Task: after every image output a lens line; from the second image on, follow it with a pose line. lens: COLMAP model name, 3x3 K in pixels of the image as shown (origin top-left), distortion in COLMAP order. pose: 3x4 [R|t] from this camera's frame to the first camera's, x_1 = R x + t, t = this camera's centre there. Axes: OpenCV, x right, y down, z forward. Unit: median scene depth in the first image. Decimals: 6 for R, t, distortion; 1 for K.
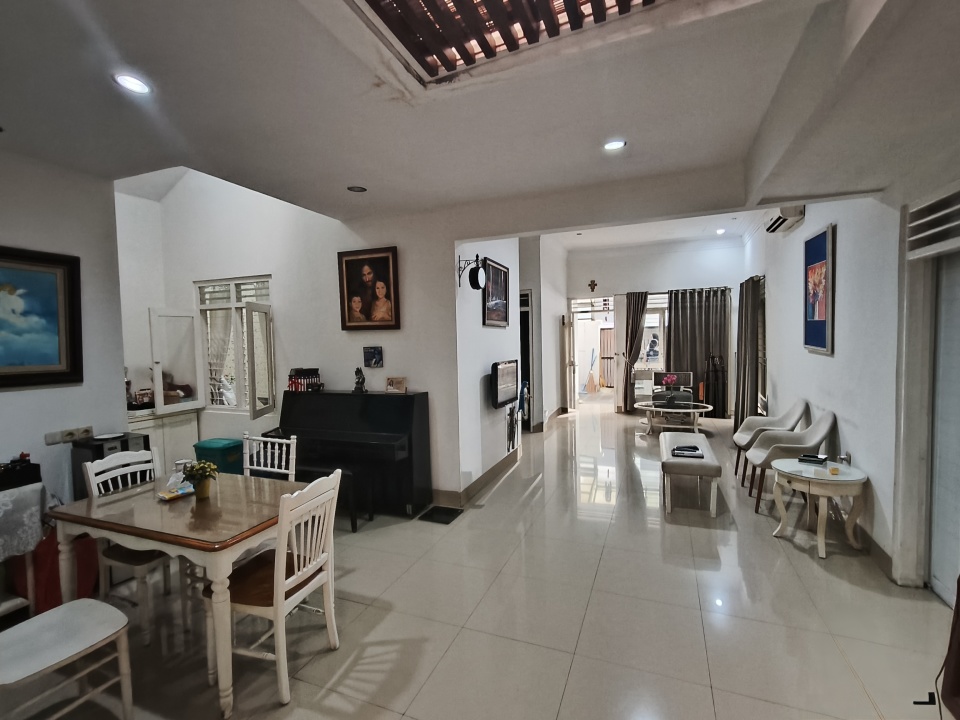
lens RADIAL K [[454.4, 0, 479.0], [0, 454.4, 357.2], [0, 0, 1]] dist [-0.001603, 0.001747]
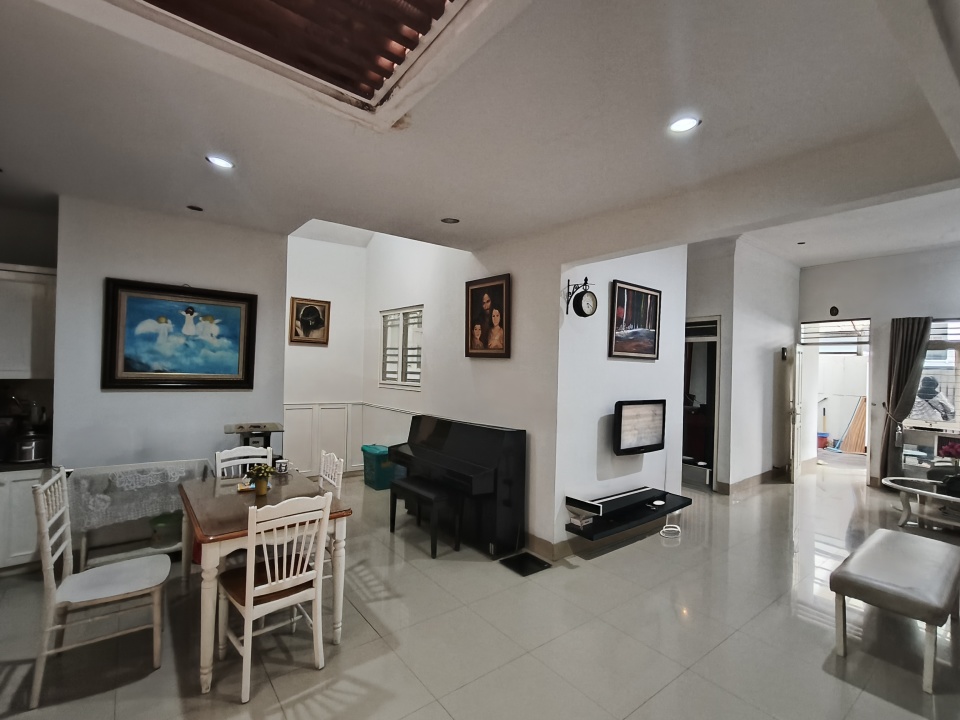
lens RADIAL K [[450.8, 0, 480.0], [0, 450.8, 360.0], [0, 0, 1]] dist [-0.001863, 0.000202]
pose [[0.862349, 0.042620, -0.504518, 0.268745], [-0.067634, 0.997217, -0.031362, -0.024514], [0.501777, 0.061168, 0.862831, 0.148784]]
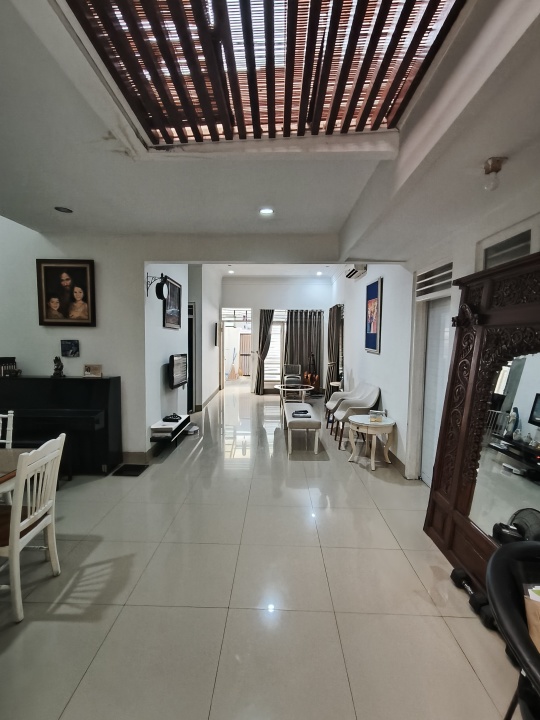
lens RADIAL K [[340.8, 0, 270.0], [0, 340.8, 360.0], [0, 0, 1]] dist [-0.001603, 0.001747]
pose [[0.934228, 0.013443, 0.356422, -0.061526], [-0.018616, 0.999765, 0.011086, 0.011332], [-0.356189, -0.016992, 0.934259, -0.050661]]
